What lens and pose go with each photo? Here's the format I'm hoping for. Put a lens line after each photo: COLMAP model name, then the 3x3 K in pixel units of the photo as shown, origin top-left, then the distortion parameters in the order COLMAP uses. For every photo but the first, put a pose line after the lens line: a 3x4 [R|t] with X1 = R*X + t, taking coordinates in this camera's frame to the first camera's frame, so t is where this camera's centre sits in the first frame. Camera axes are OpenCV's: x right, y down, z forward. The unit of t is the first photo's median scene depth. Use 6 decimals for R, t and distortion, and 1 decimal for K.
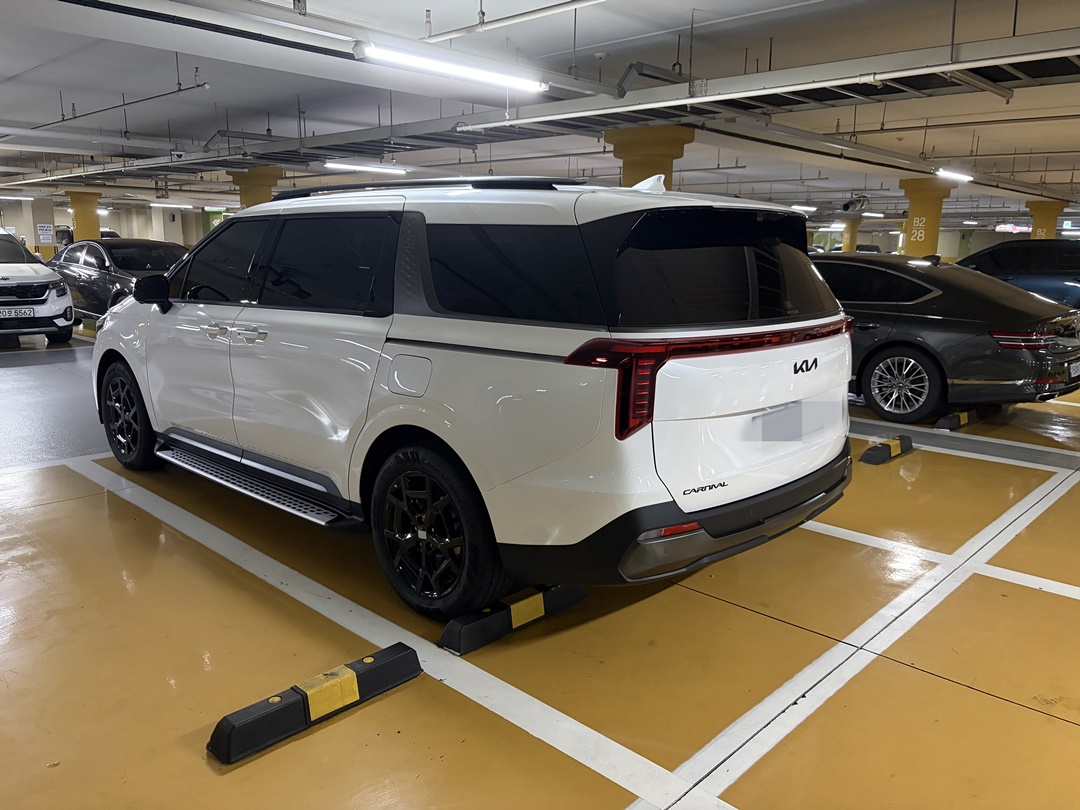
lens RADIAL K [[821.1, 0, 540.9], [0, 821.1, 398.9], [0, 0, 1]] dist [0.035943, -0.030465]
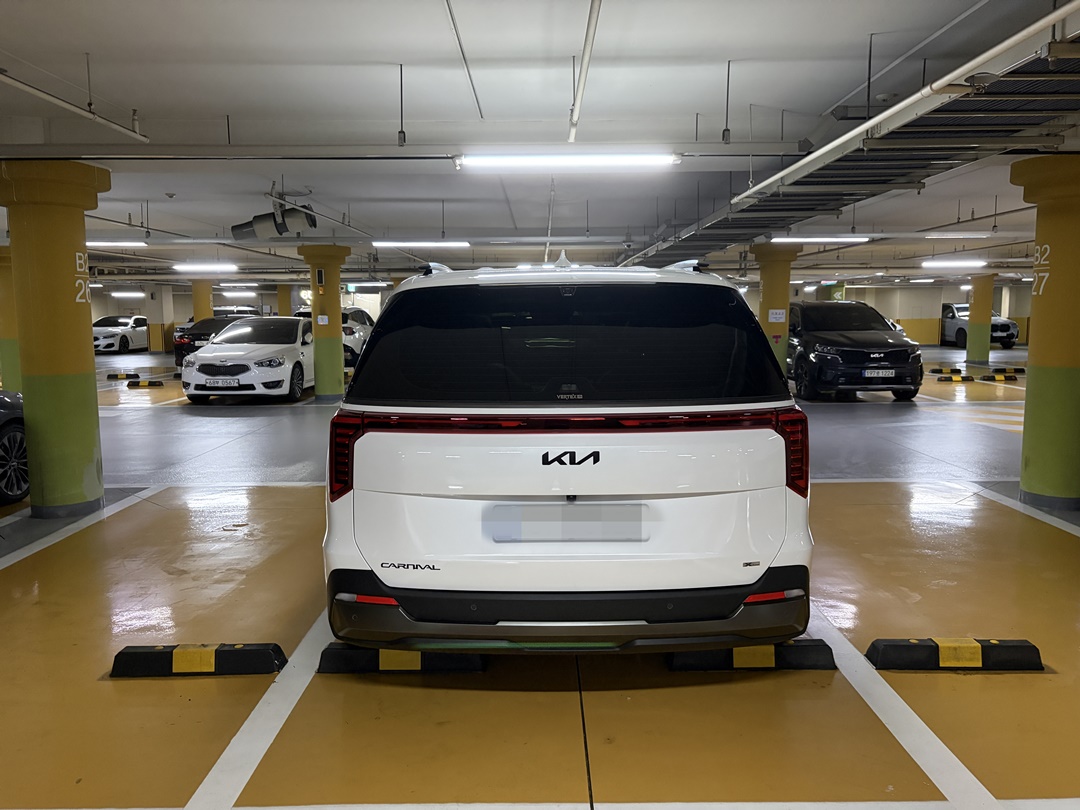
lens RADIAL K [[821.1, 0, 542.2], [0, 821.1, 400.9], [0, 0, 1]] dist [0.035943, -0.030465]
pose [[0.688442, 0.058541, -0.722925, 0.682692], [-0.117668, 0.992547, -0.031681, -0.051124], [0.715683, 0.106876, 0.690200, 0.278093]]
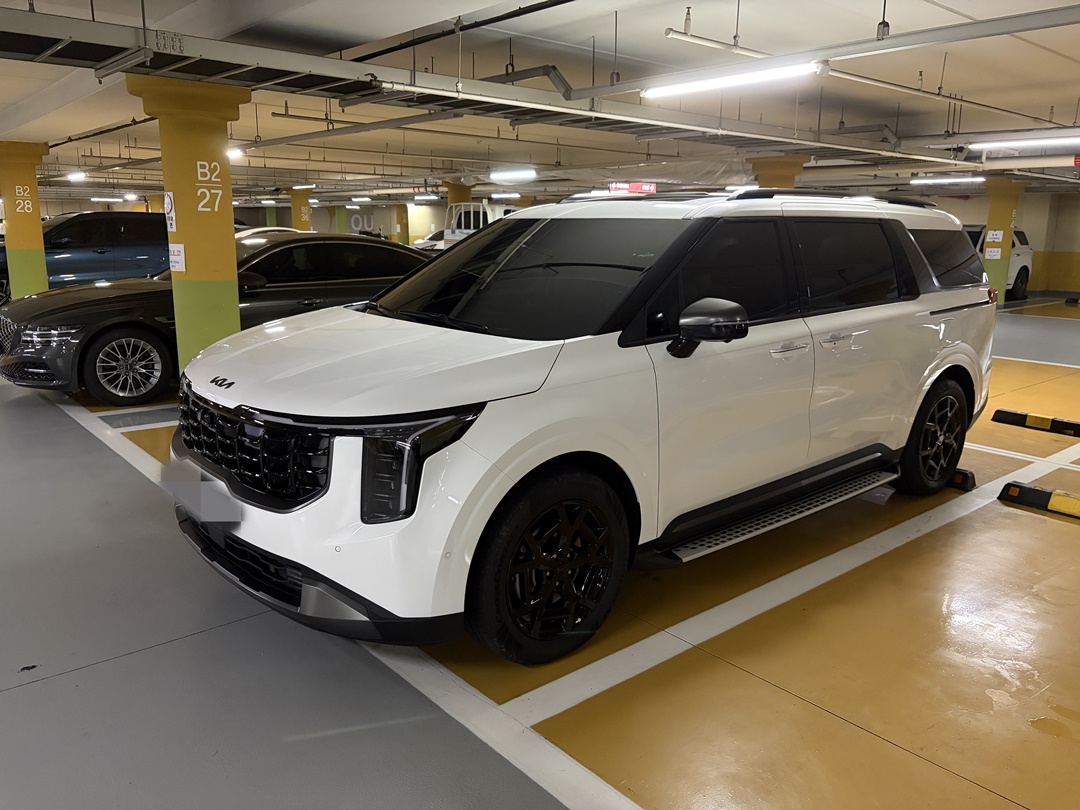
lens RADIAL K [[821.1, 0, 532.9], [0, 821.1, 399.5], [0, 0, 1]] dist [0.035943, -0.030465]
pose [[0.104150, -0.220840, 0.969733, -1.293038], [0.172405, 0.964283, 0.201082, -0.258561], [-0.979505, 0.146244, 0.138504, 1.172754]]
